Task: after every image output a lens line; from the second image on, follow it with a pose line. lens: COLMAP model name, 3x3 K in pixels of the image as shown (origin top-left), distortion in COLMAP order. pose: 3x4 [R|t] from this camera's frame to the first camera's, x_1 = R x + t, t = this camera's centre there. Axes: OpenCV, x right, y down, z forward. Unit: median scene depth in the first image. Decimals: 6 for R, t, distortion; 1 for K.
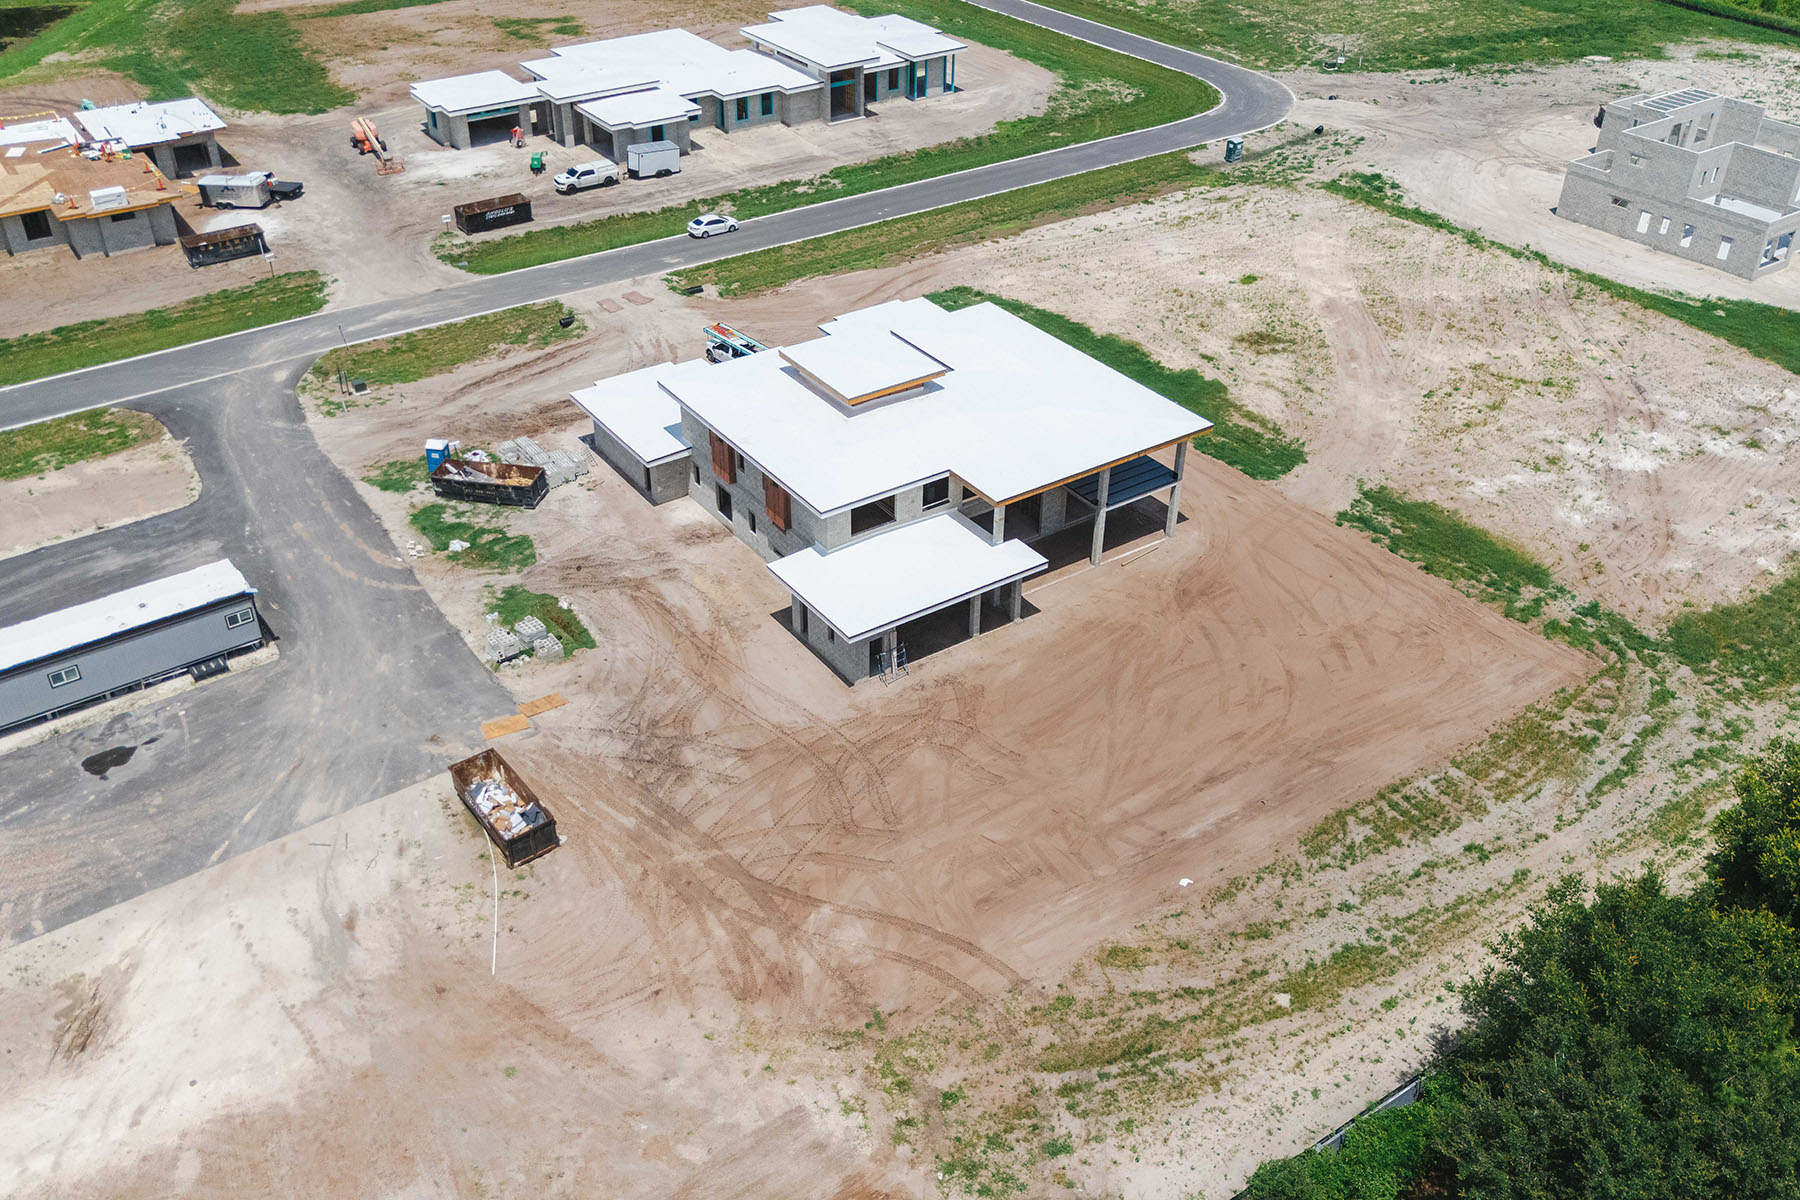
lens RADIAL K [[1603.0, 0, 875.2], [0, 1603.0, 594.3], [0, 0, 1]] dist [0.093300, -0.142093]
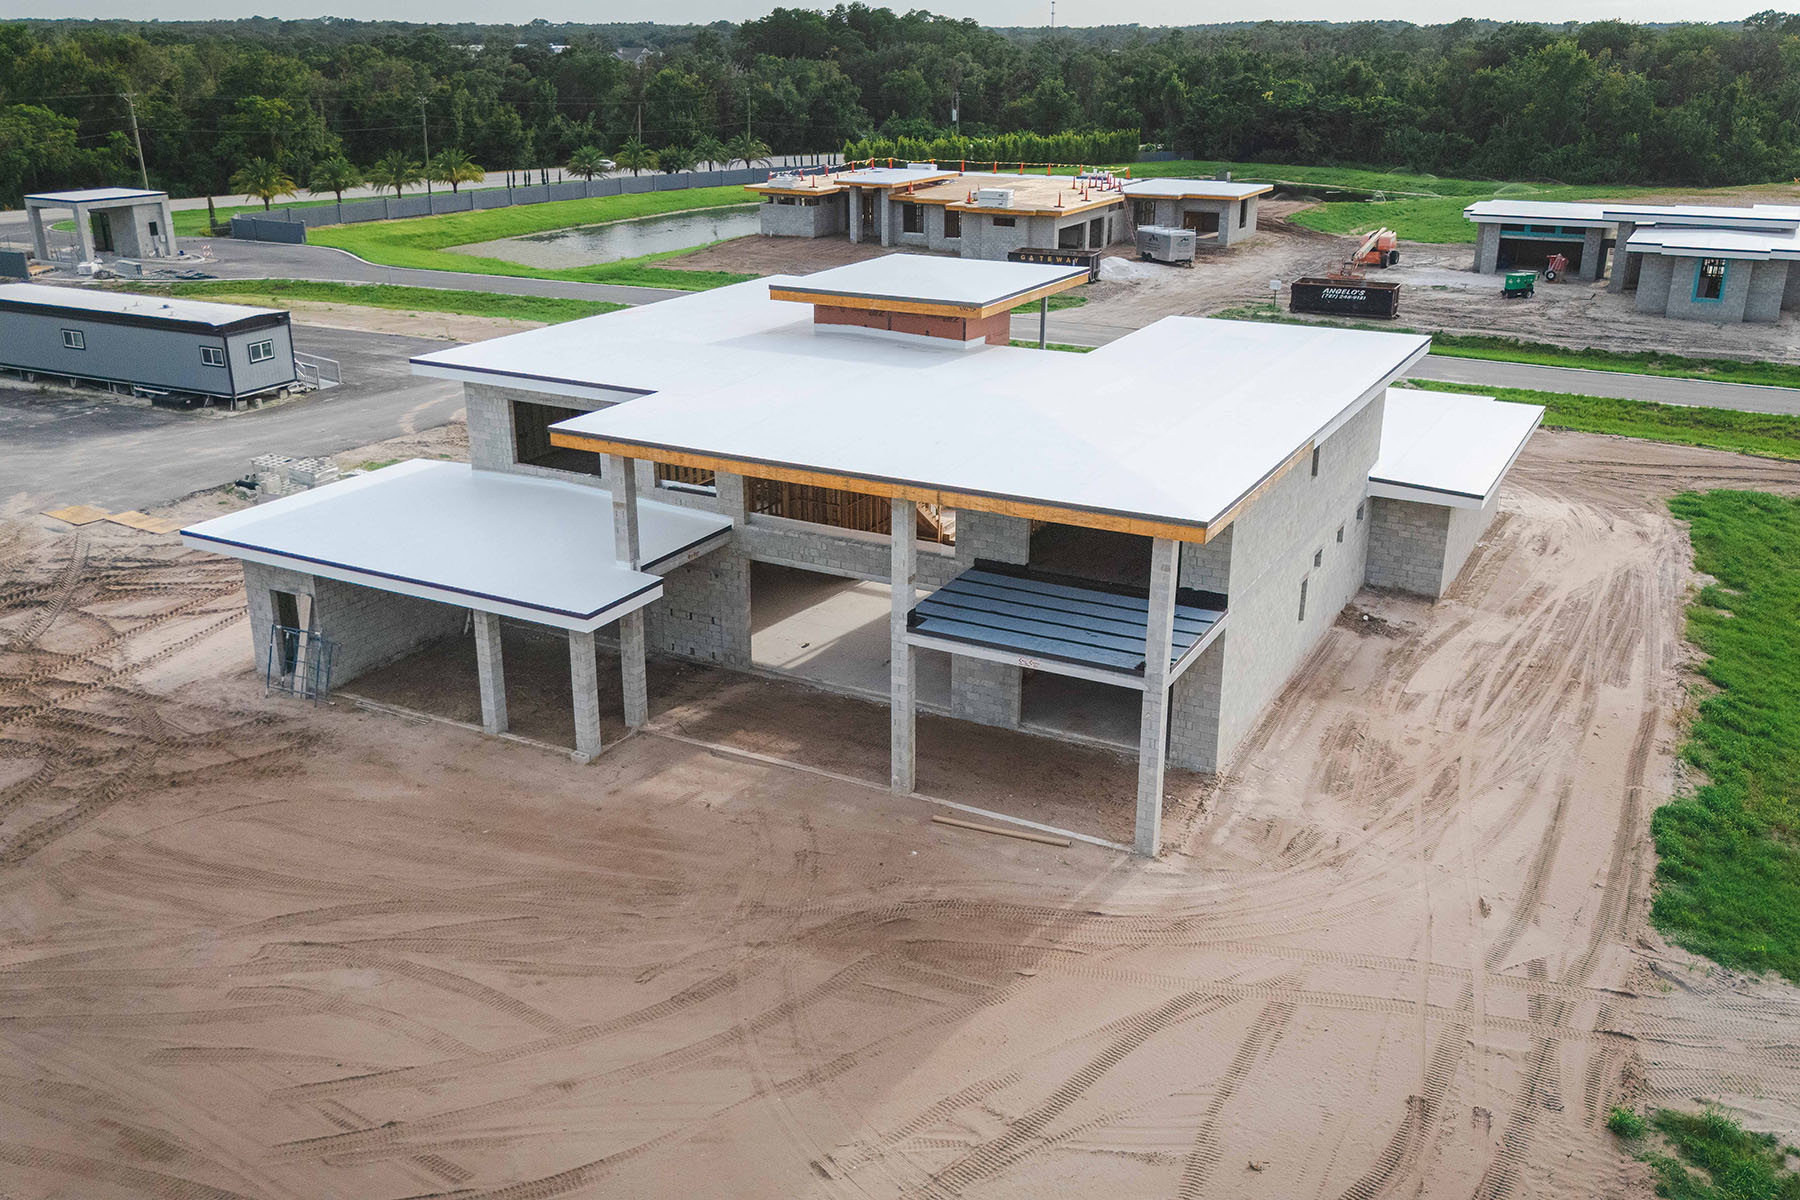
lens RADIAL K [[1560.0, 0, 856.5], [0, 1560.0, 603.2], [0, 0, 1]] dist [0.095996, -0.146124]
pose [[0.463464, 0.311084, -0.829716, 0.297373], [-0.489986, 0.870145, 0.052546, -0.050064], [0.738319, 0.382196, 0.555708, 0.523368]]
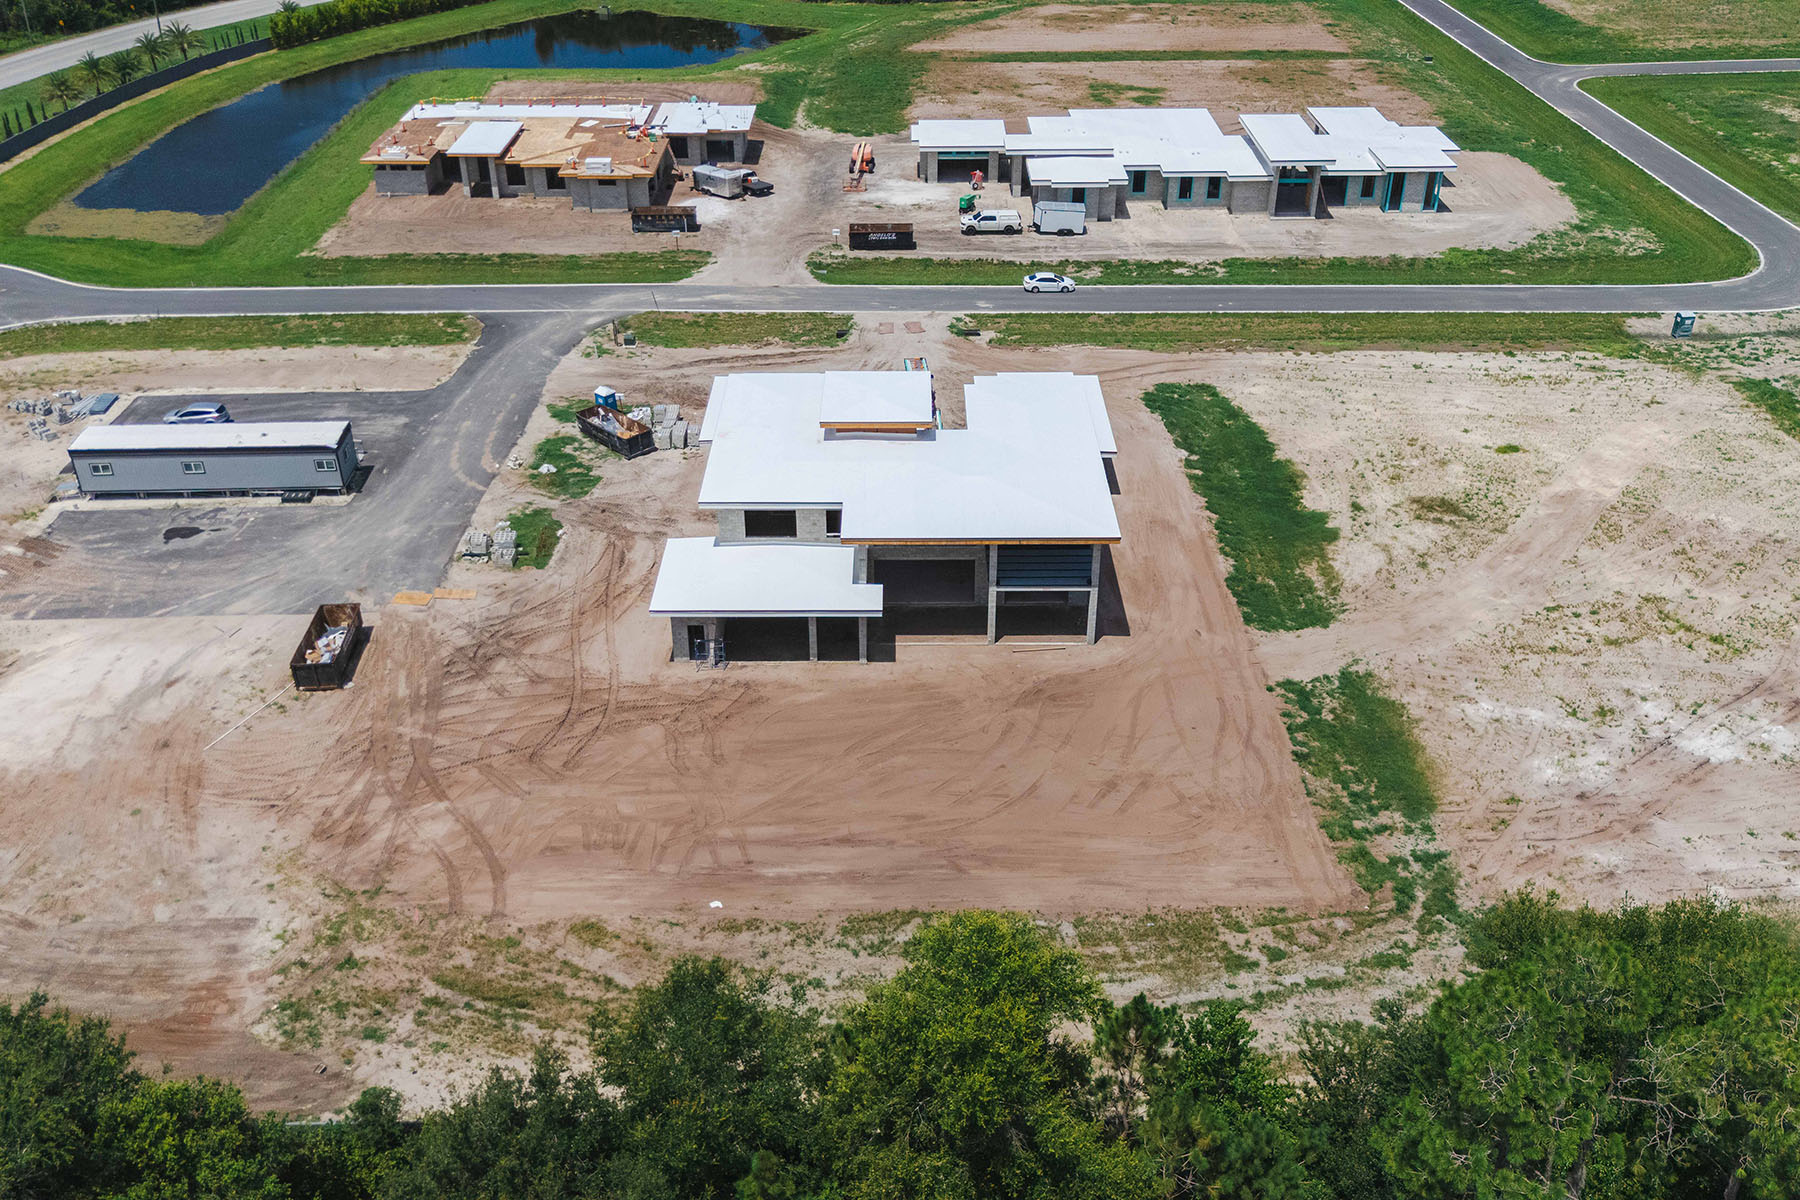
lens RADIAL K [[1603.0, 0, 875.2], [0, 1603.0, 594.3], [0, 0, 1]] dist [0.093300, -0.142093]
pose [[0.828558, 0.286042, -0.481322, 0.376115], [-0.307787, 0.950803, 0.035215, -0.041249], [0.467716, 0.118967, 0.875836, 0.063364]]
